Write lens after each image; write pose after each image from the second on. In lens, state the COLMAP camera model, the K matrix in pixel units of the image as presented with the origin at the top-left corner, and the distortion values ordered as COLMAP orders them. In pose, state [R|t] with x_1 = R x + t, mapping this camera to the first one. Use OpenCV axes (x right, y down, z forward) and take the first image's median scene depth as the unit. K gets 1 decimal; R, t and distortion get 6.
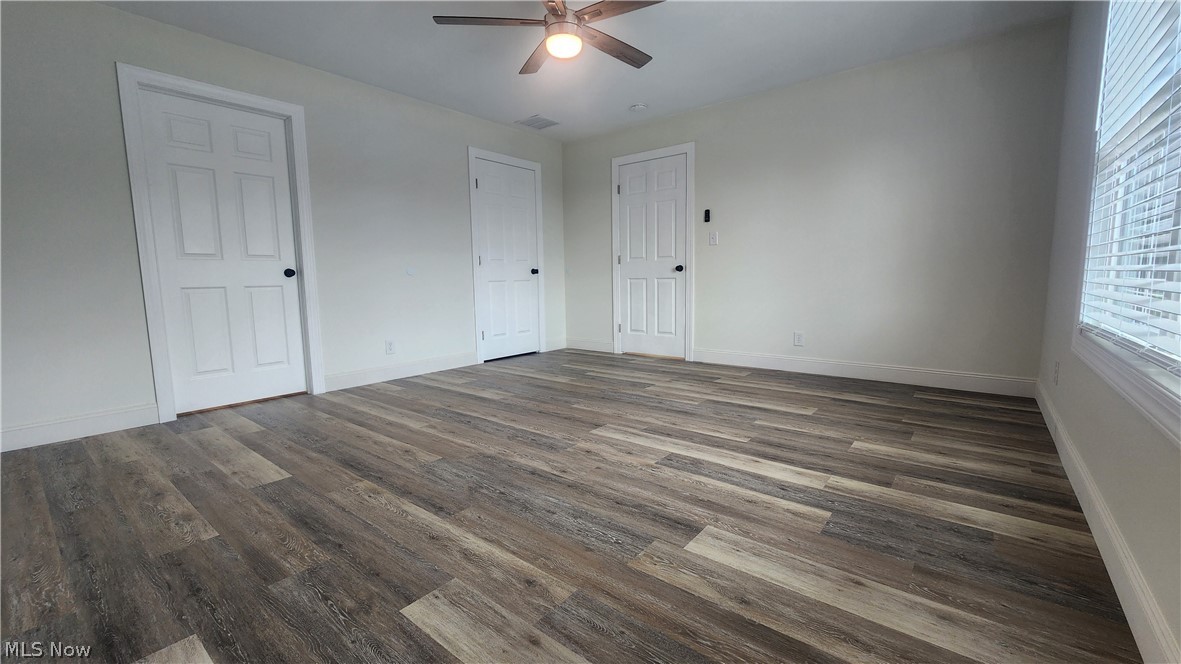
lens RADIAL K [[481.2, 0, 593.9], [0, 481.2, 331.5], [0, 0, 1]] dist [0.000419, -0.001049]
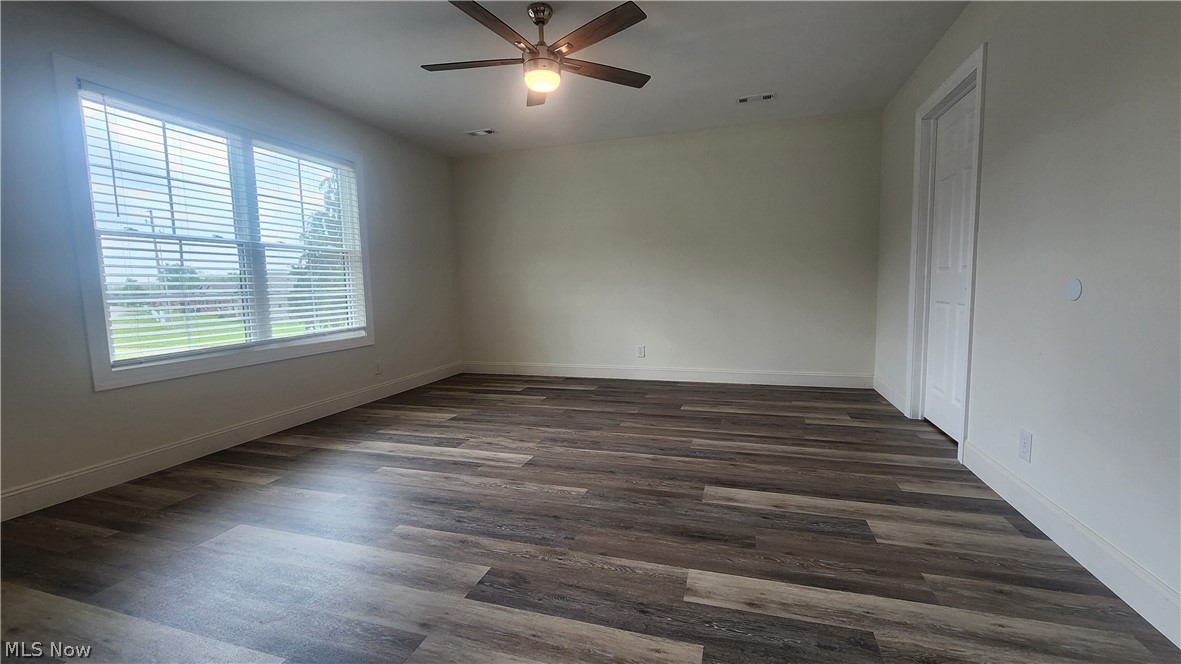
lens RADIAL K [[481.2, 0, 593.9], [0, 481.2, 331.5], [0, 0, 1]] dist [0.000419, -0.001049]
pose [[-0.930569, 0.071495, -0.359069, 0.246871], [-0.005120, 0.978111, 0.208022, -0.301772], [0.366082, 0.195417, -0.909833, 2.141703]]
